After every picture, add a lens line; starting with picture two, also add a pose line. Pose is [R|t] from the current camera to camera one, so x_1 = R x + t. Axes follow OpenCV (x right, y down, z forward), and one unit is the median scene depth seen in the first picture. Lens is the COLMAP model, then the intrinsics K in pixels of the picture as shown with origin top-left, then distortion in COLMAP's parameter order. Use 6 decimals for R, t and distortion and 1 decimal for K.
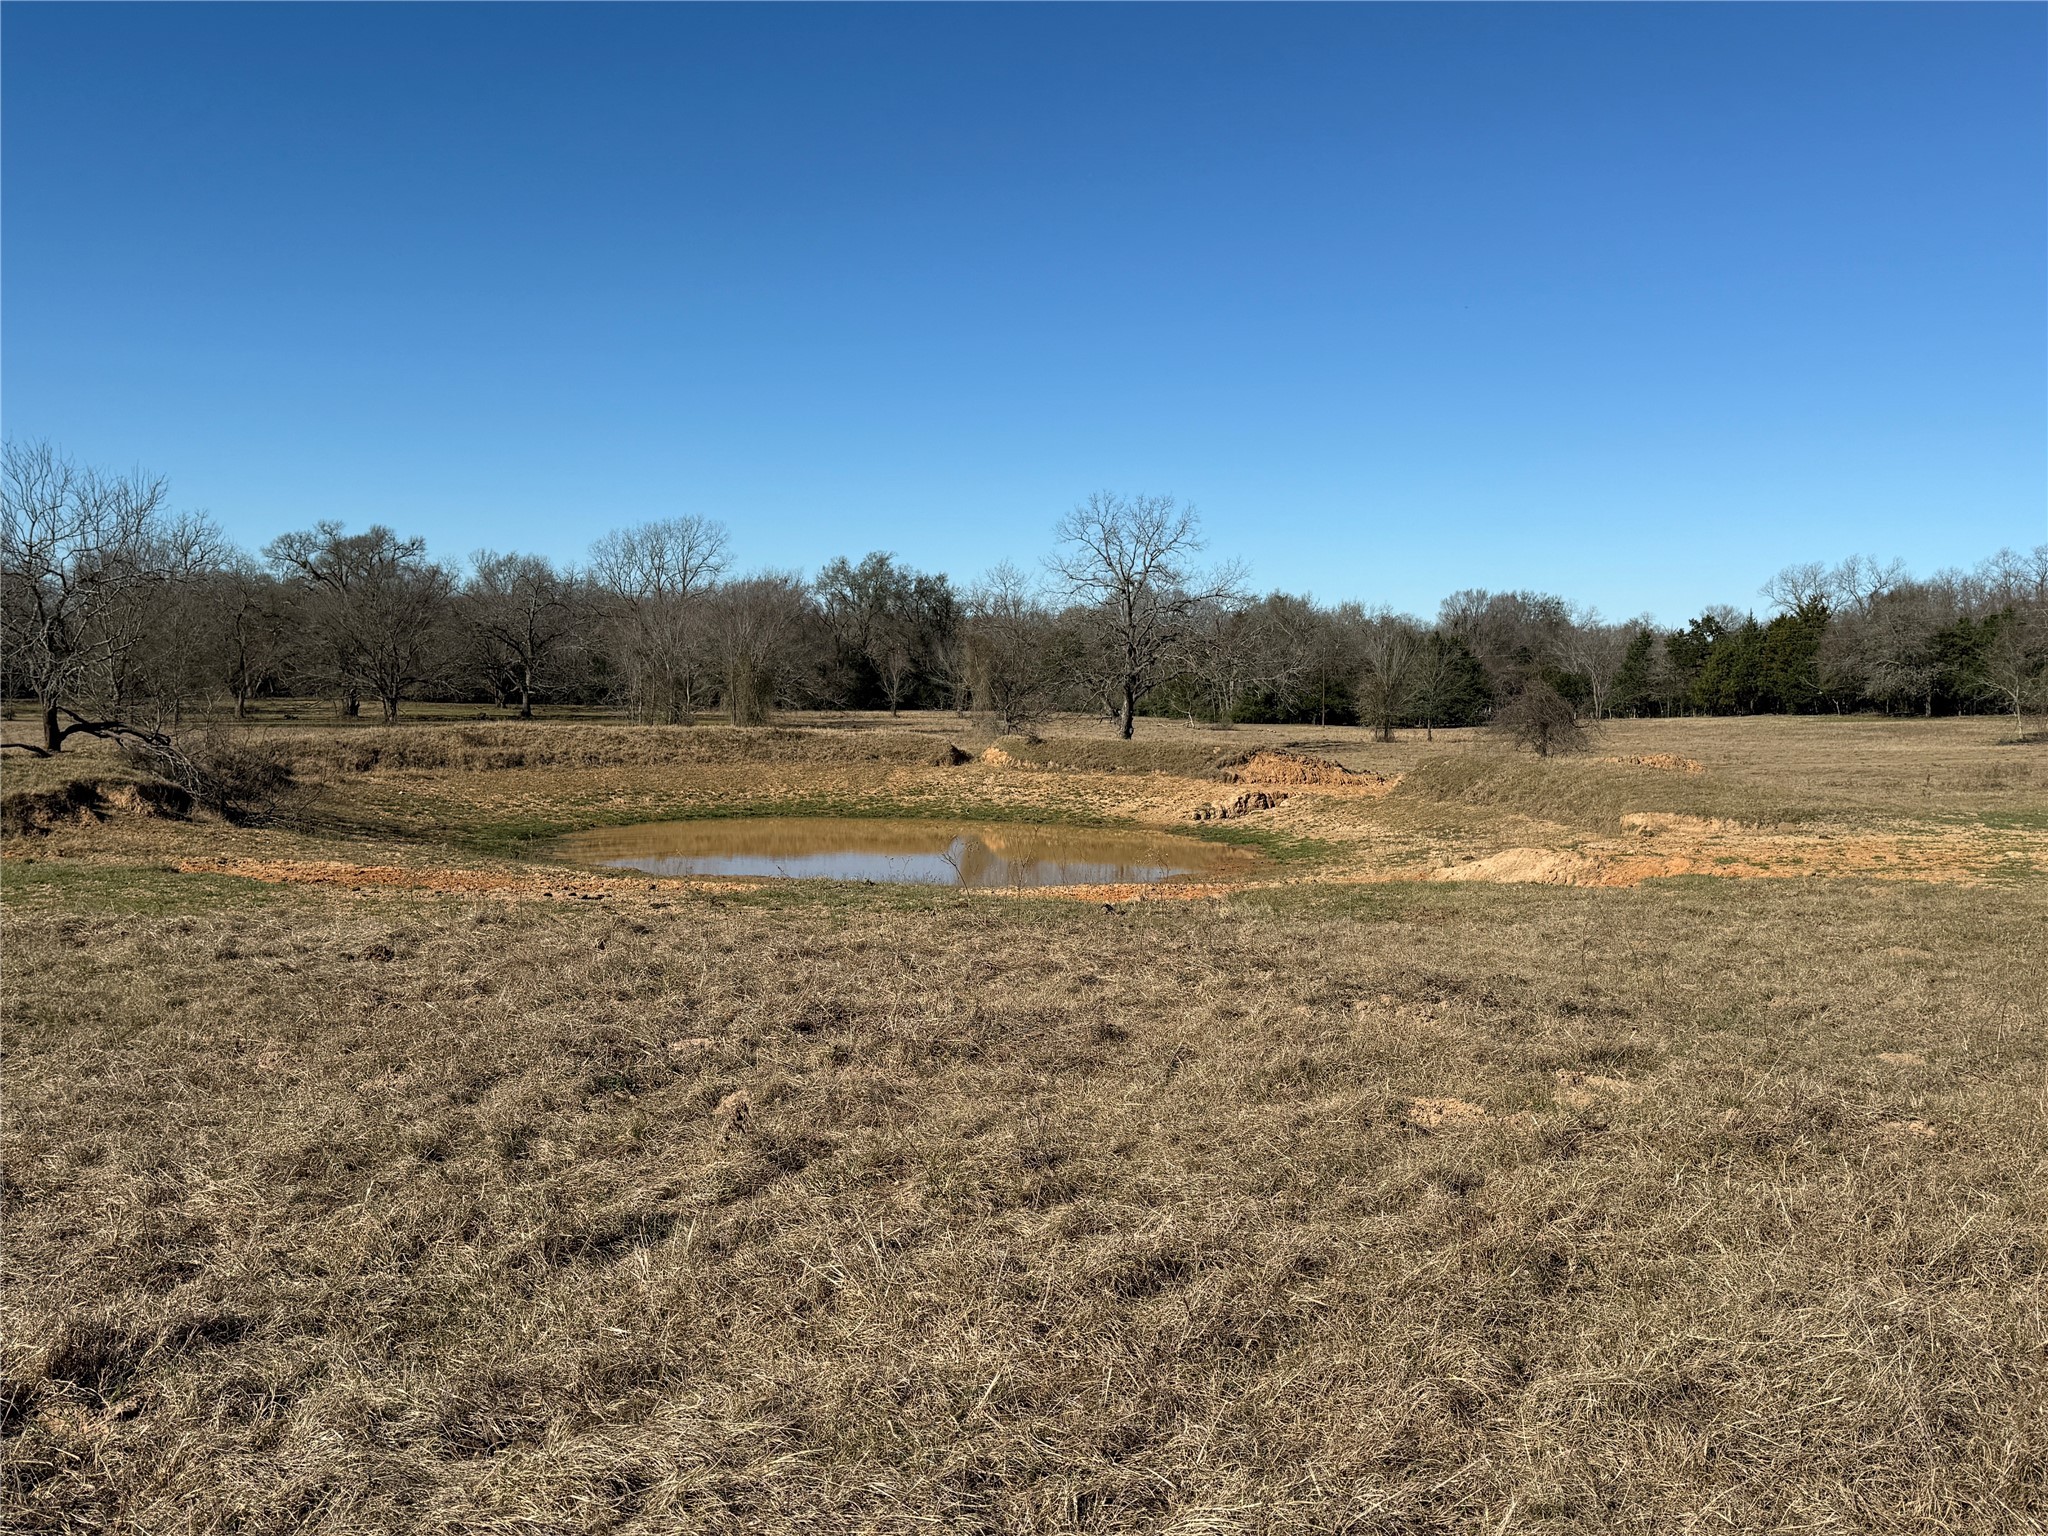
lens RADIAL K [[1794.3, 0, 1041.2], [0, 1794.3, 773.2], [0, 0, 1]] dist [0.071017, -0.068193]
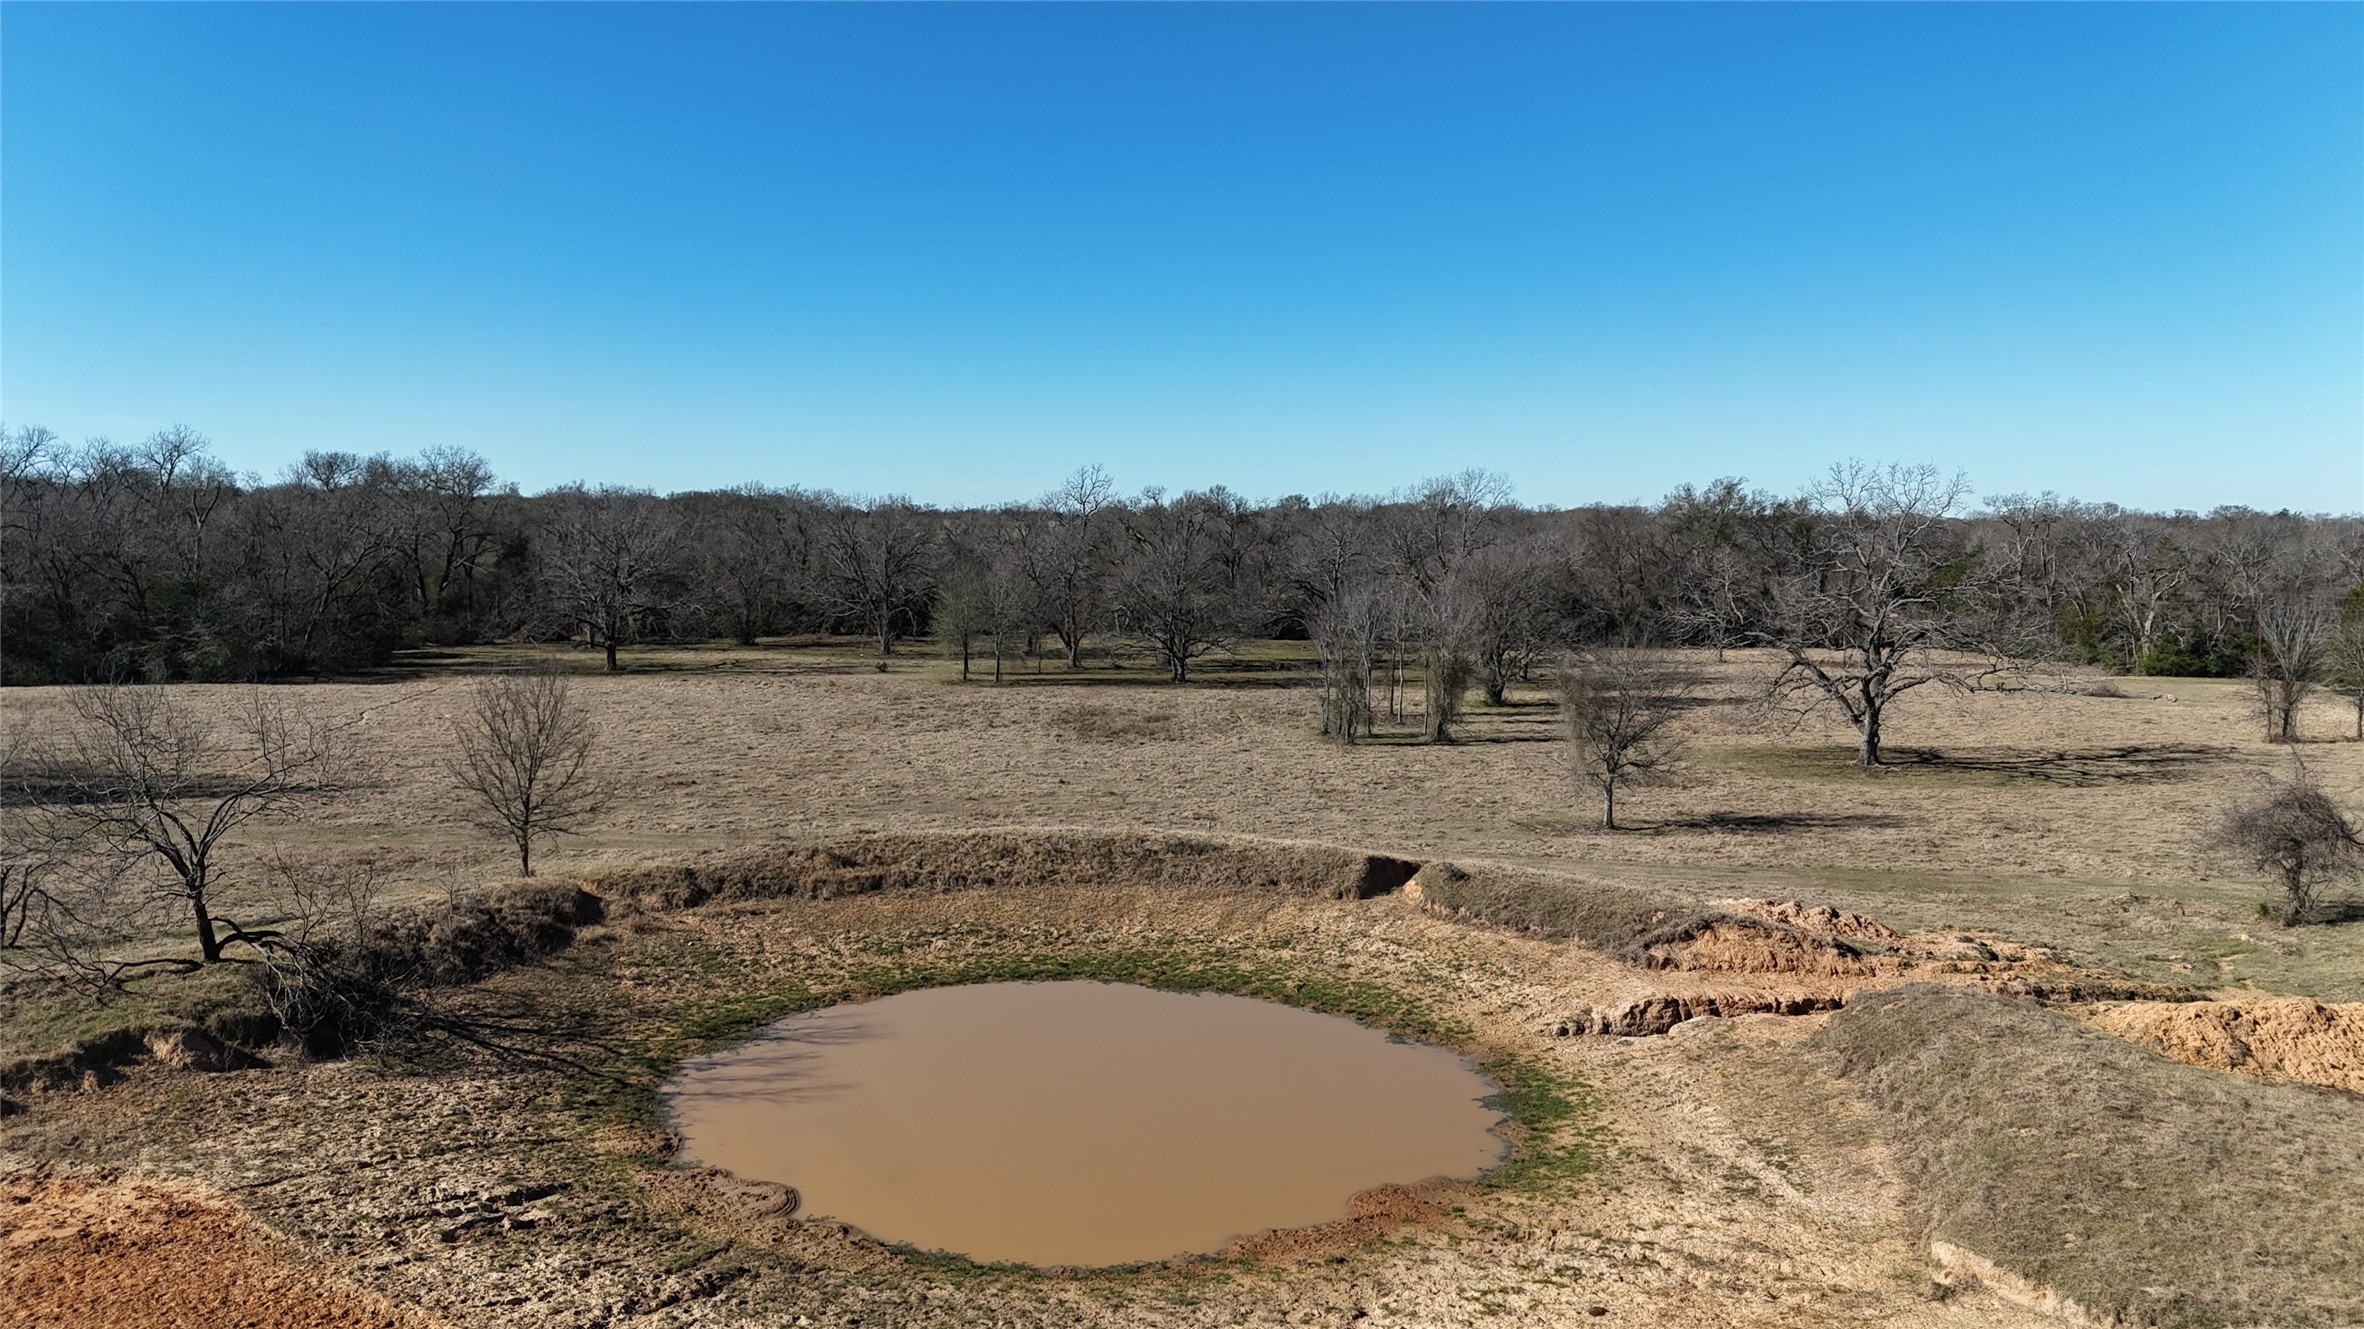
lens RADIAL K [[1722.3, 0, 1176.2], [0, 1722.3, 654.9], [0, 0, 1]] dist [0.057160, -0.047458]
pose [[0.893432, 0.017962, -0.448838, 0.089212], [-0.016603, 0.999838, 0.006963, -0.046519], [0.448891, 0.001231, 0.893586, 0.083771]]
